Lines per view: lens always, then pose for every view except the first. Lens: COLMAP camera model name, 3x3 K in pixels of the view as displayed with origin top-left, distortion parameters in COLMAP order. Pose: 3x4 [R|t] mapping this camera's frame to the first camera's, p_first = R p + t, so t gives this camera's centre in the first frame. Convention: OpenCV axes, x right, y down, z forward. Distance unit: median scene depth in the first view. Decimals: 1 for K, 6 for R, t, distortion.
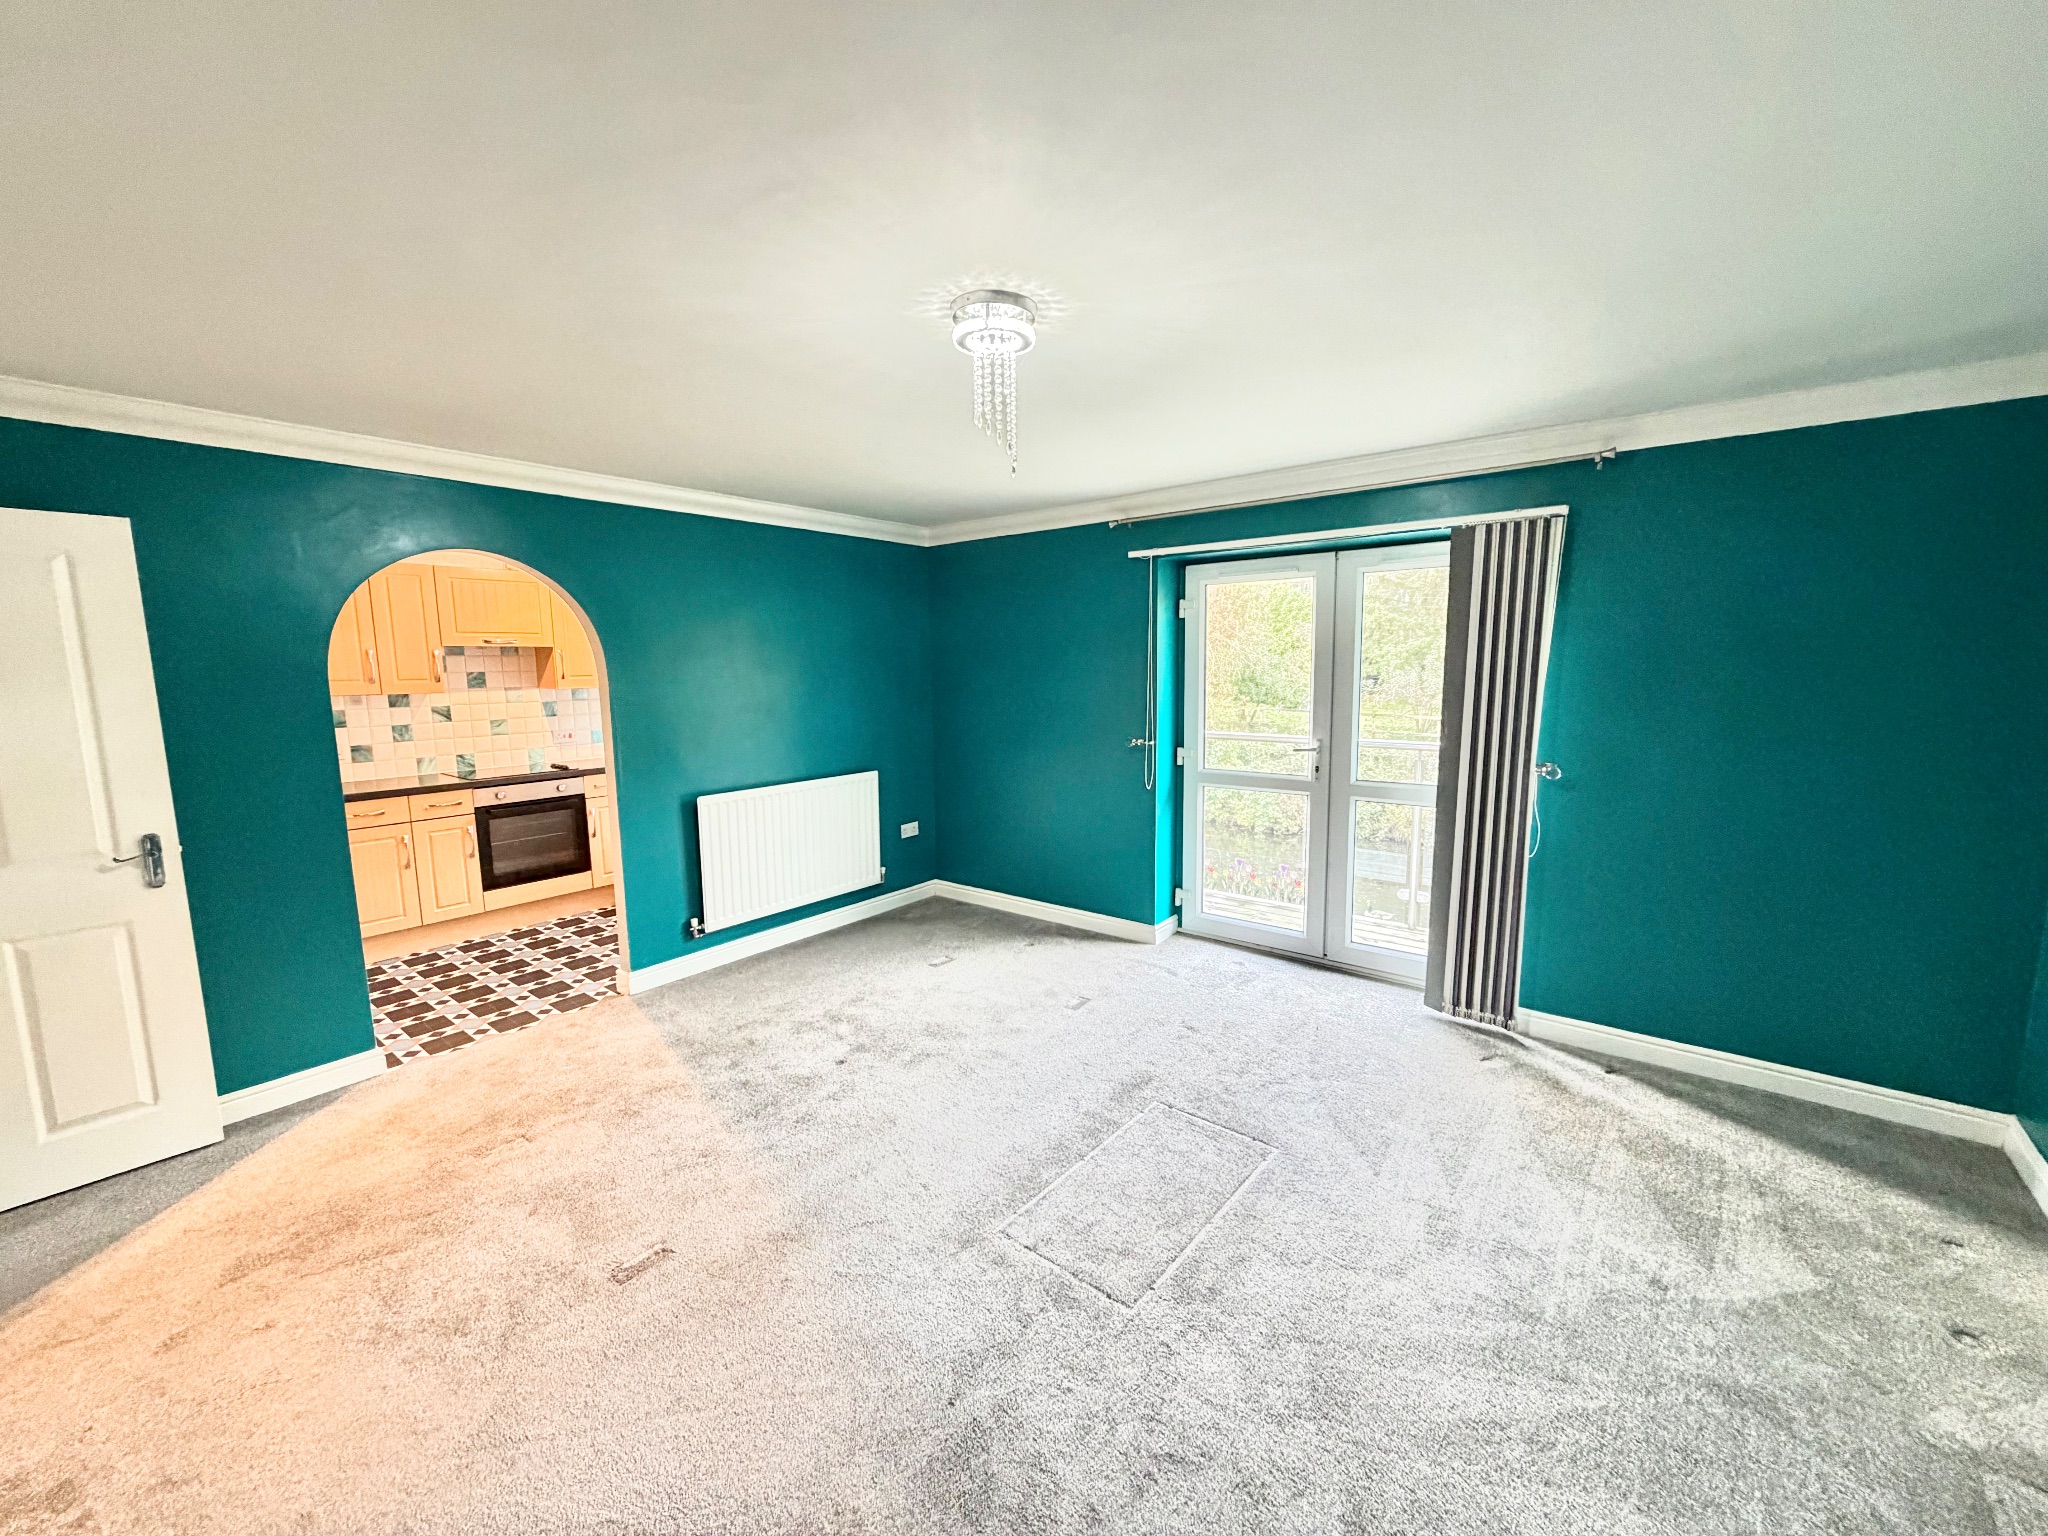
lens RADIAL K [[813.3, 0, 1016.3], [0, 813.3, 770.6], [0, 0, 1]] dist [-0.000554, 0.000179]
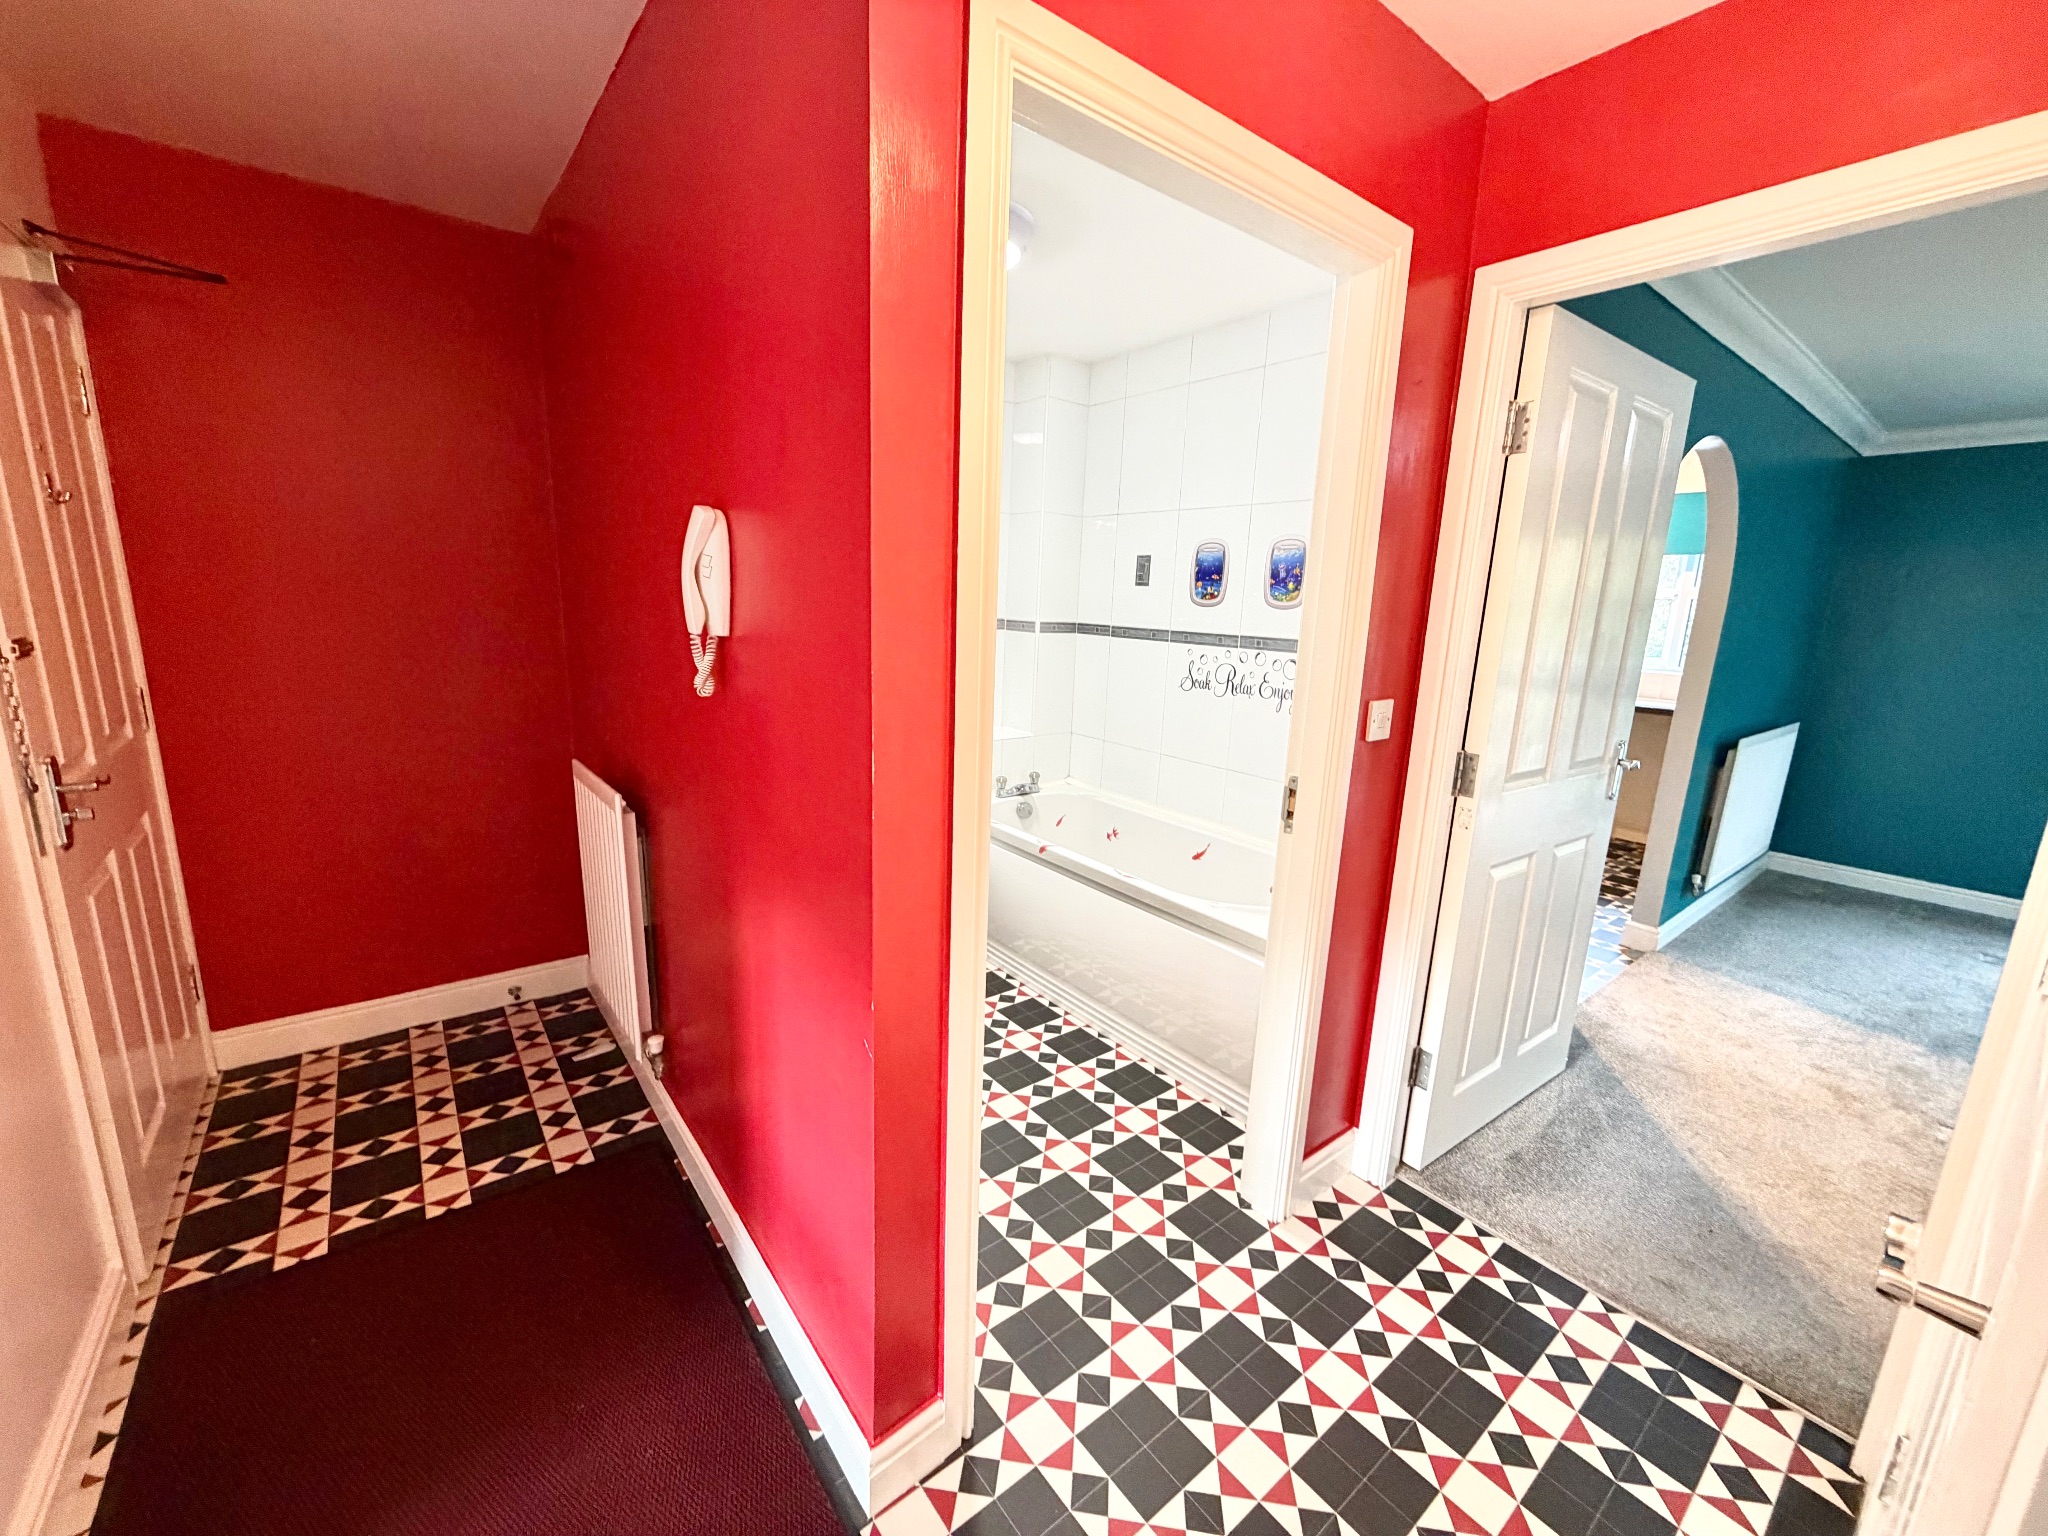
lens RADIAL K [[813.3, 0, 1035.5], [0, 813.3, 769.1], [0, 0, 1]] dist [-0.000554, 0.000179]
pose [[0.972029, 0.091921, -0.216127, -0.874022], [-0.077764, 0.994285, 0.073140, 0.056719], [0.221615, -0.054287, 0.973622, -0.014336]]
